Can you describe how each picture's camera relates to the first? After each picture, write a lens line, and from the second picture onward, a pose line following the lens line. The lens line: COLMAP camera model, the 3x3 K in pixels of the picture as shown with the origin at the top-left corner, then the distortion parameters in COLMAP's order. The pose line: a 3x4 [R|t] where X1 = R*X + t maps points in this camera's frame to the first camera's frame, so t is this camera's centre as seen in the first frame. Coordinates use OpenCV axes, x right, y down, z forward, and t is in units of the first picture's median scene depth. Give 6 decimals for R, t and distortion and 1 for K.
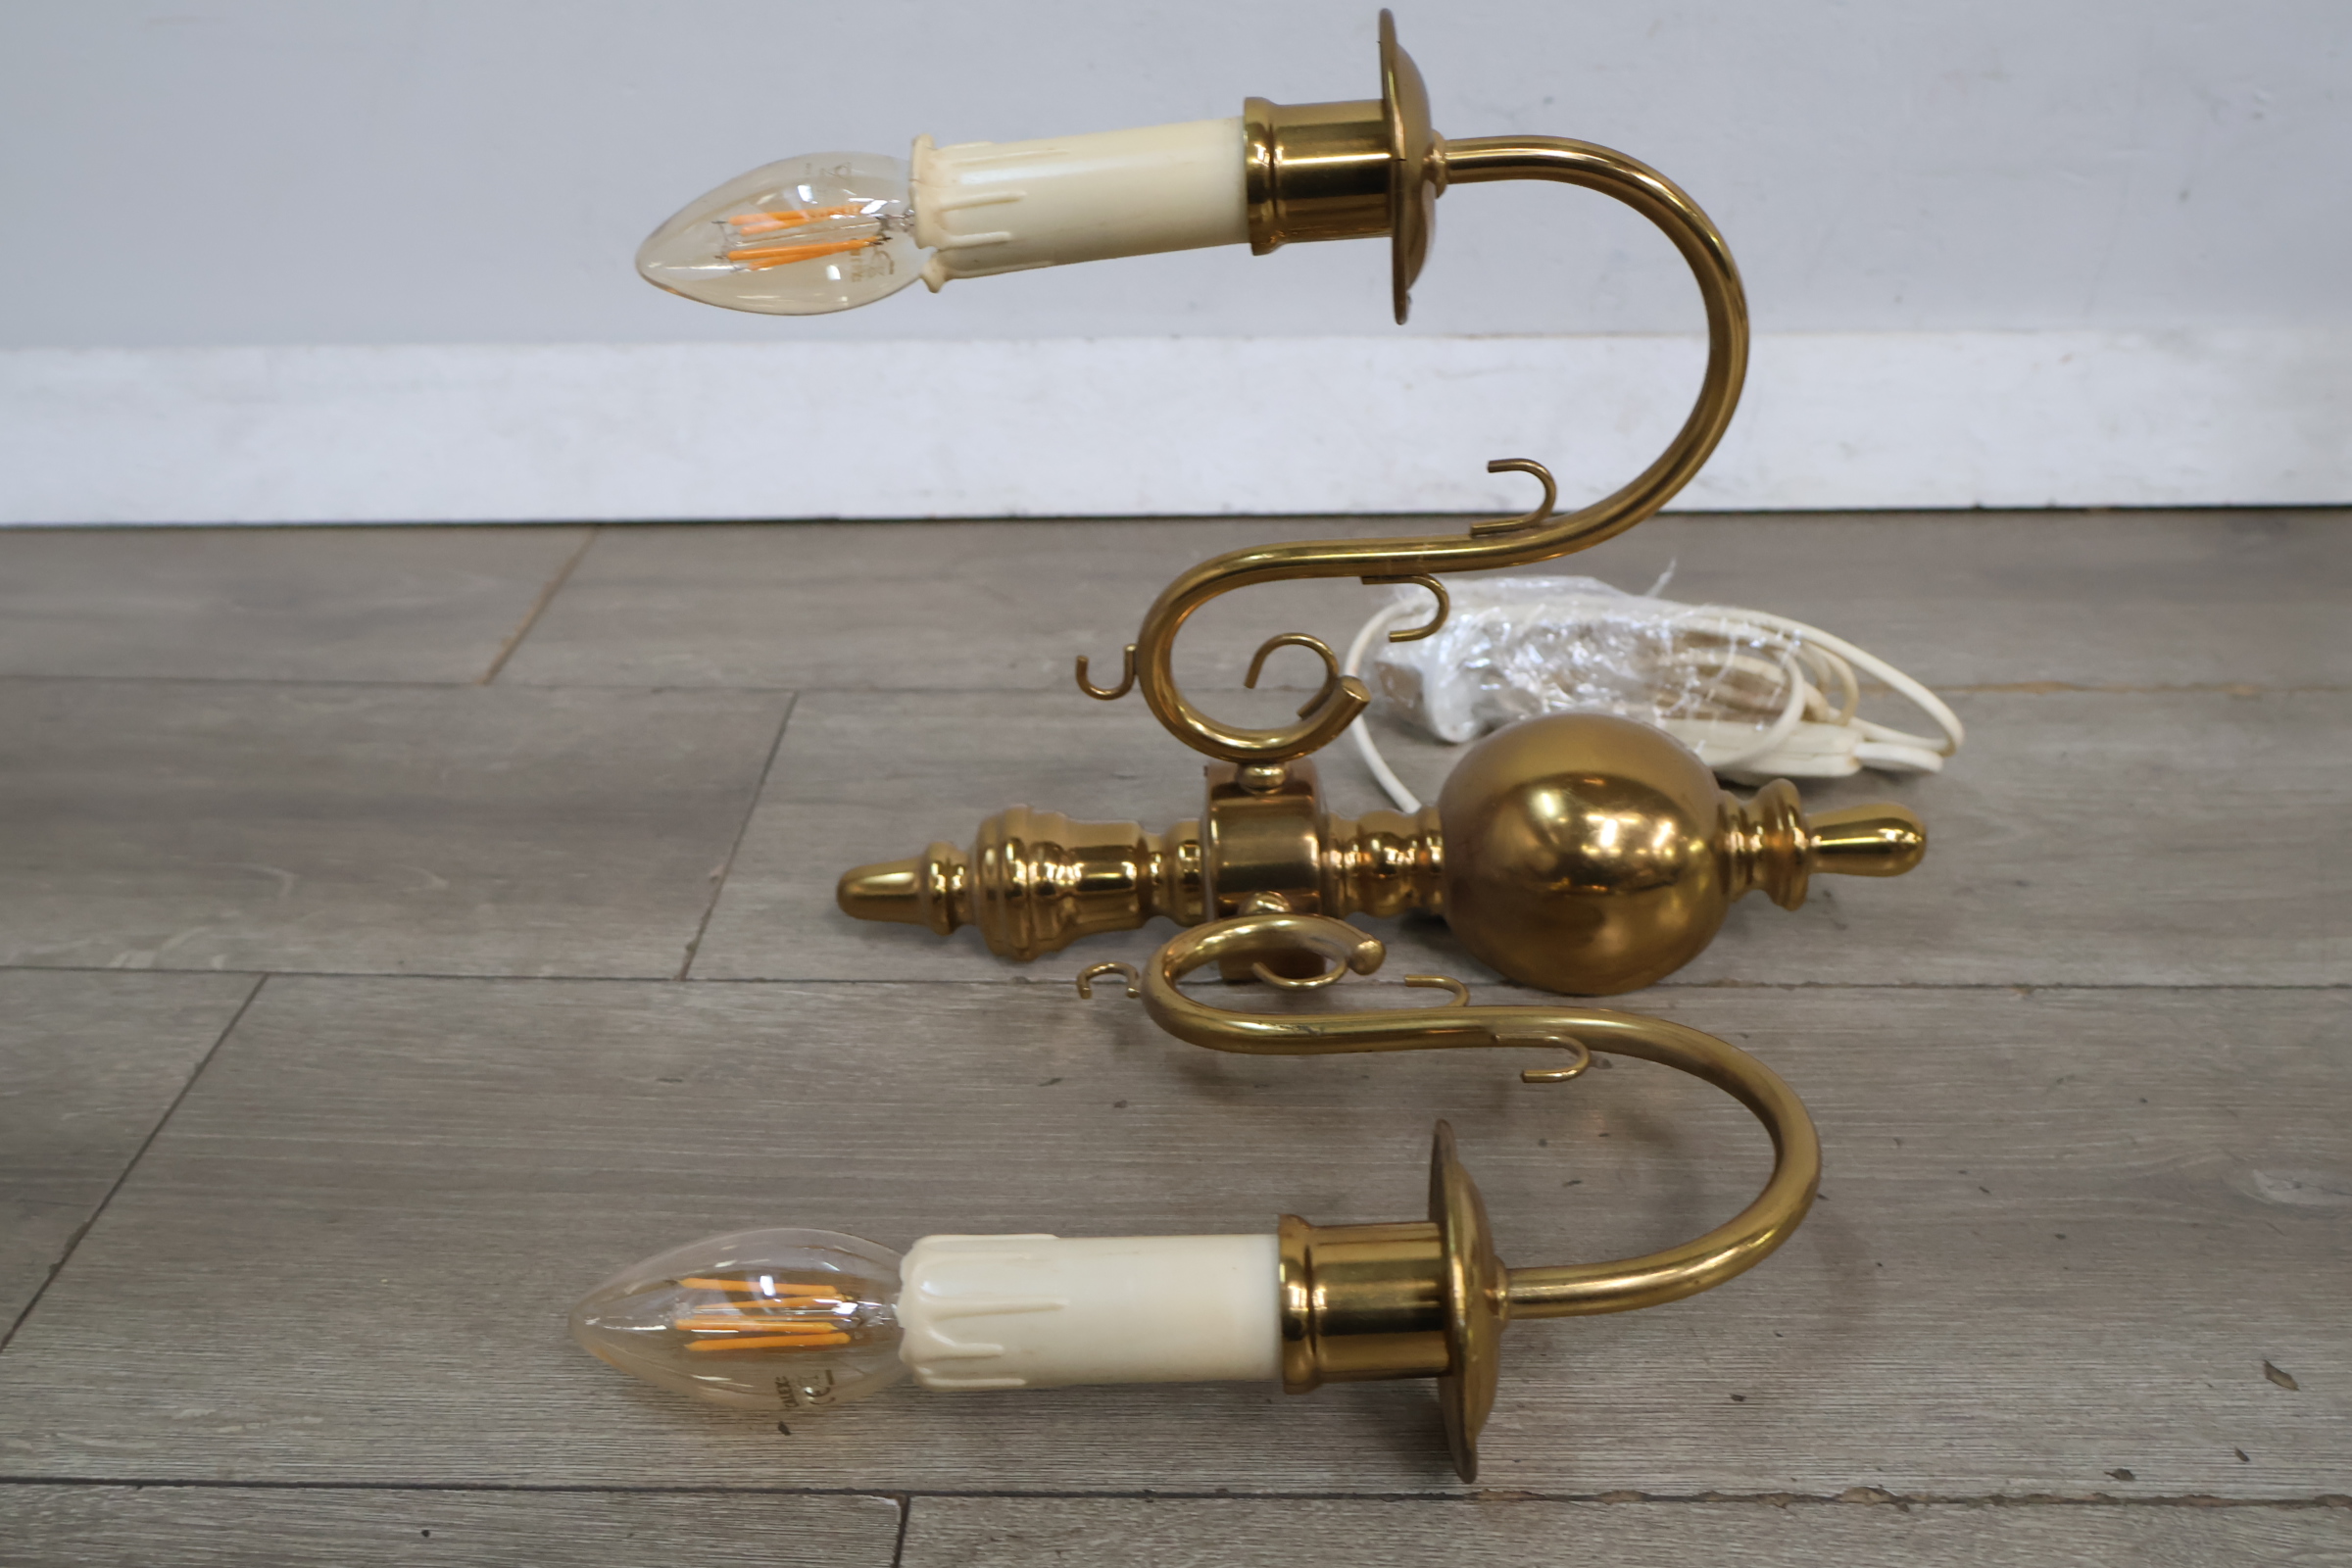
lens RADIAL K [[2421.6, 0, 1162.3], [0, 2421.6, 808.2], [0, 0, 1]] dist [-0.001526, 0.000000]
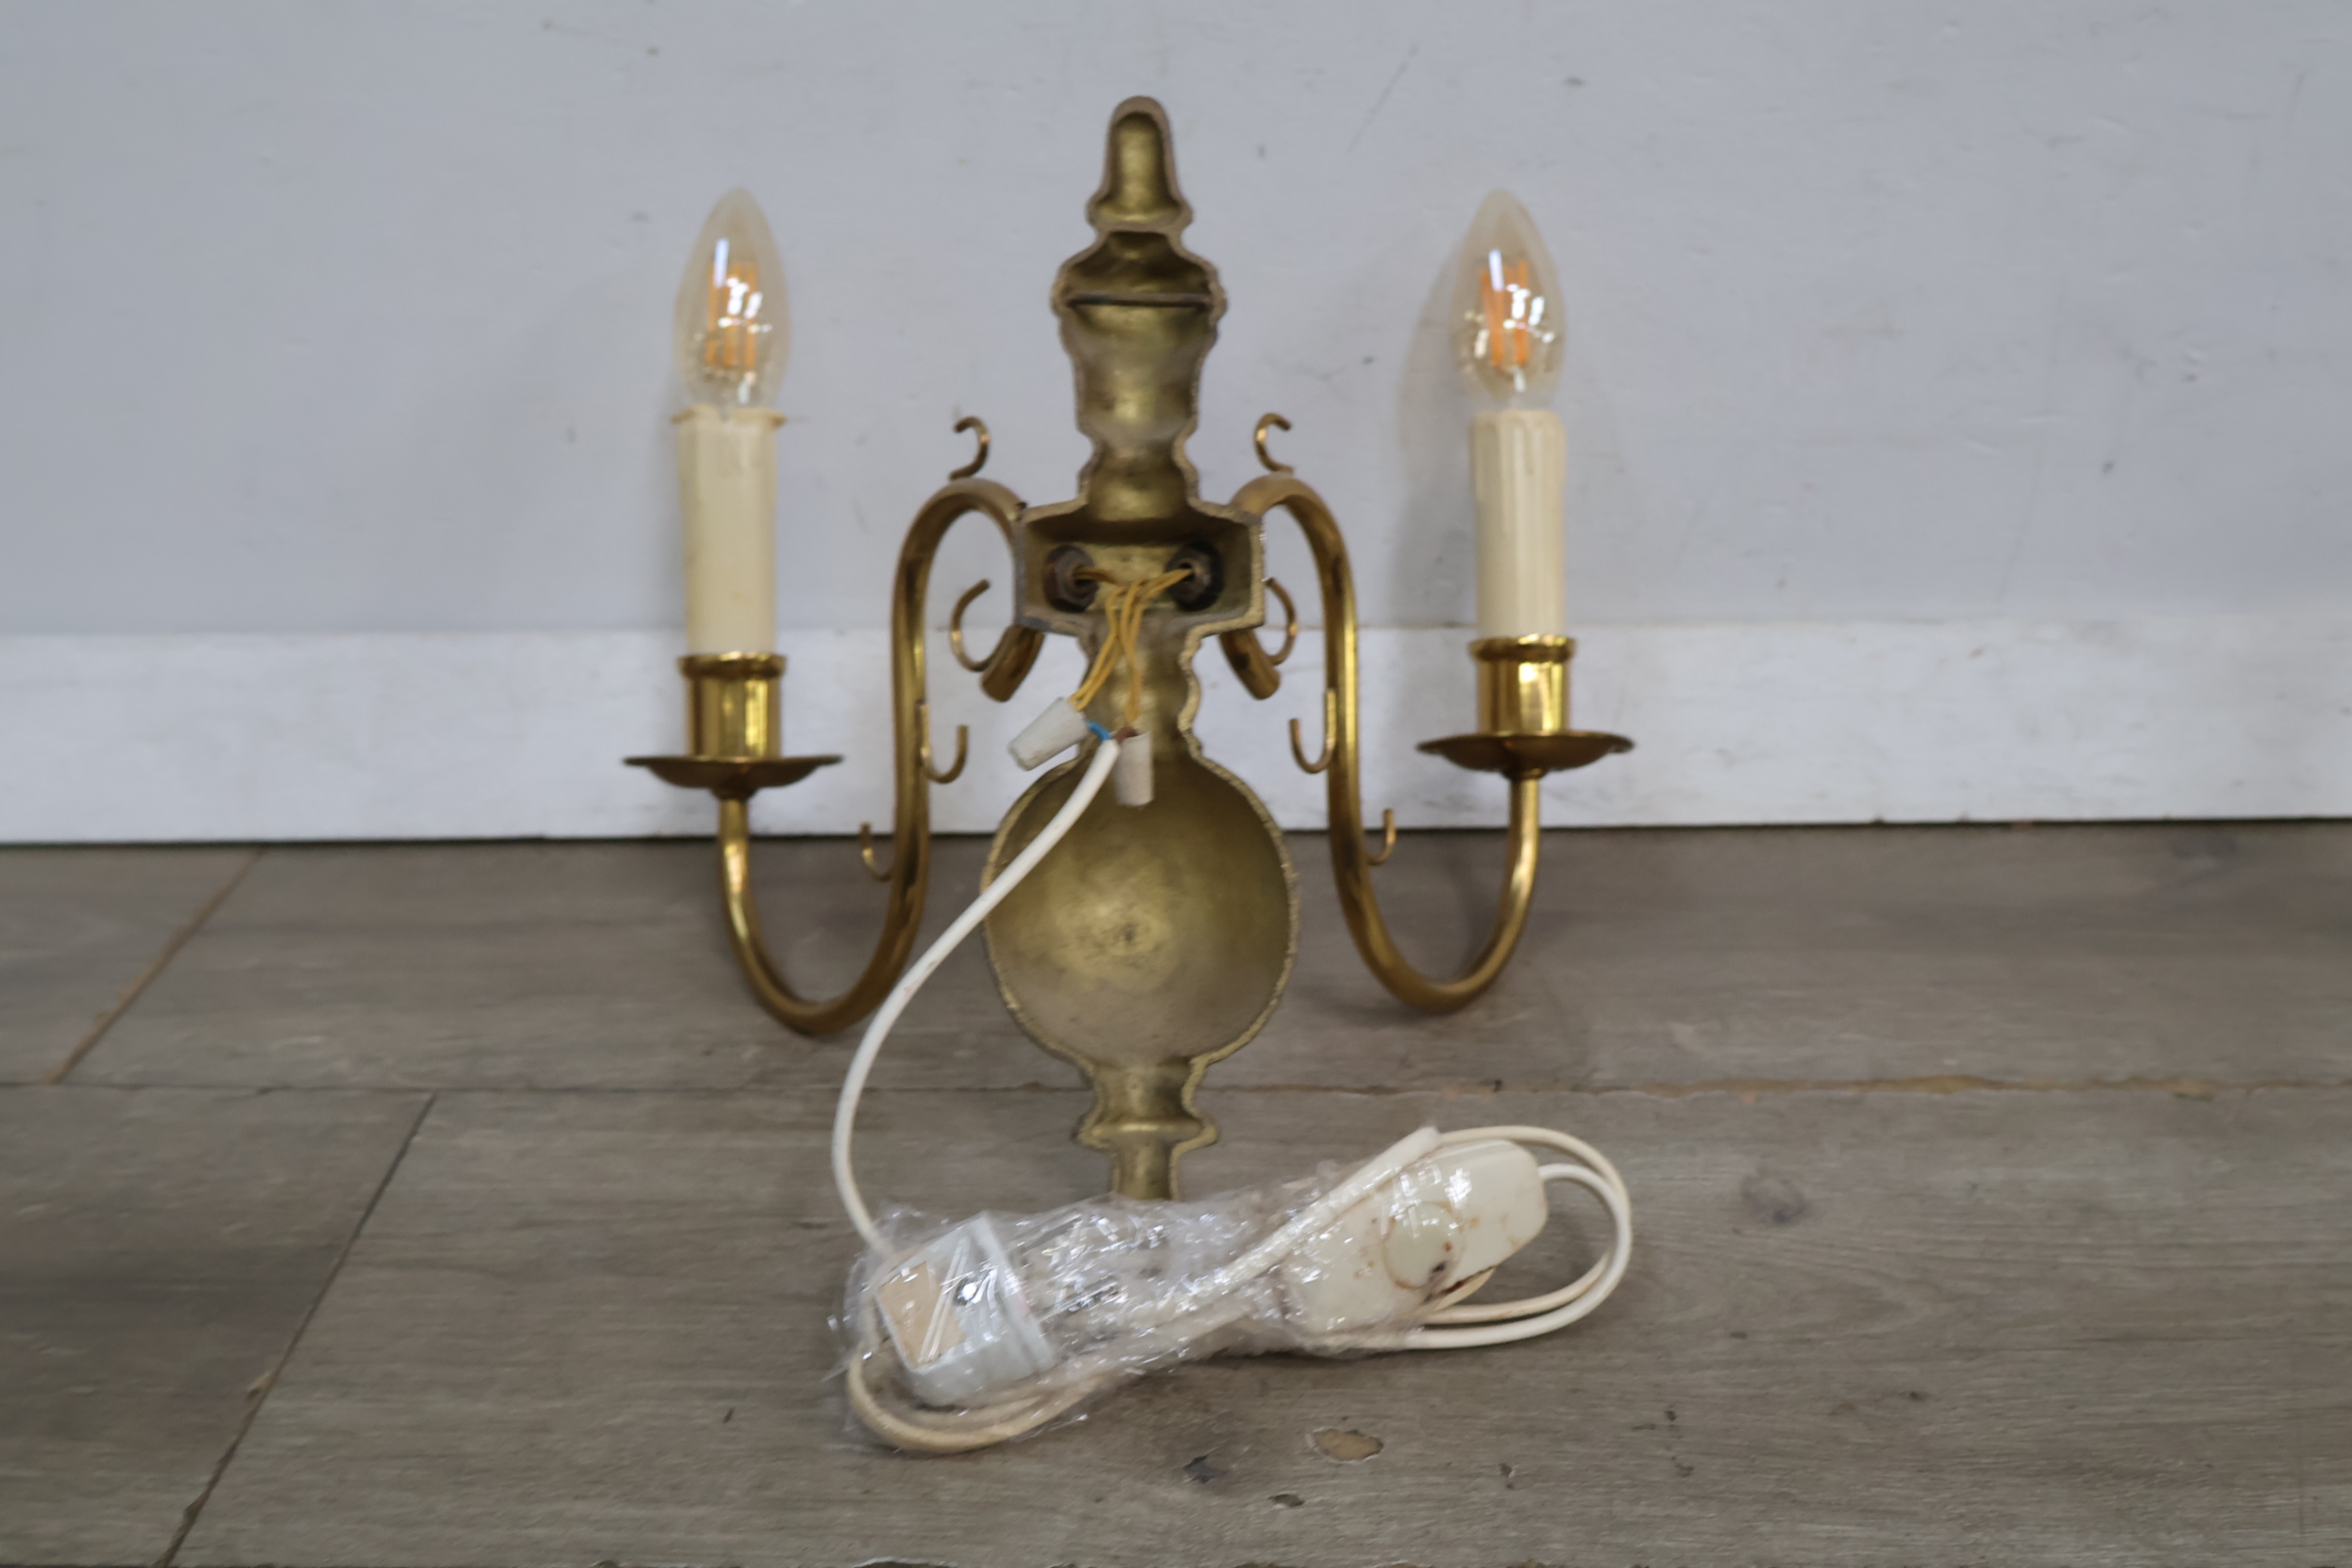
lens RADIAL K [[2421.6, 0, 1165.5], [0, 2421.6, 796.9], [0, 0, 1]] dist [-0.001526, 0.000000]
pose [[0.999852, -0.002654, 0.016999, 0.094811], [0.003638, 0.998302, -0.058143, -0.114915], [-0.016816, 0.058196, 0.998164, 0.201112]]
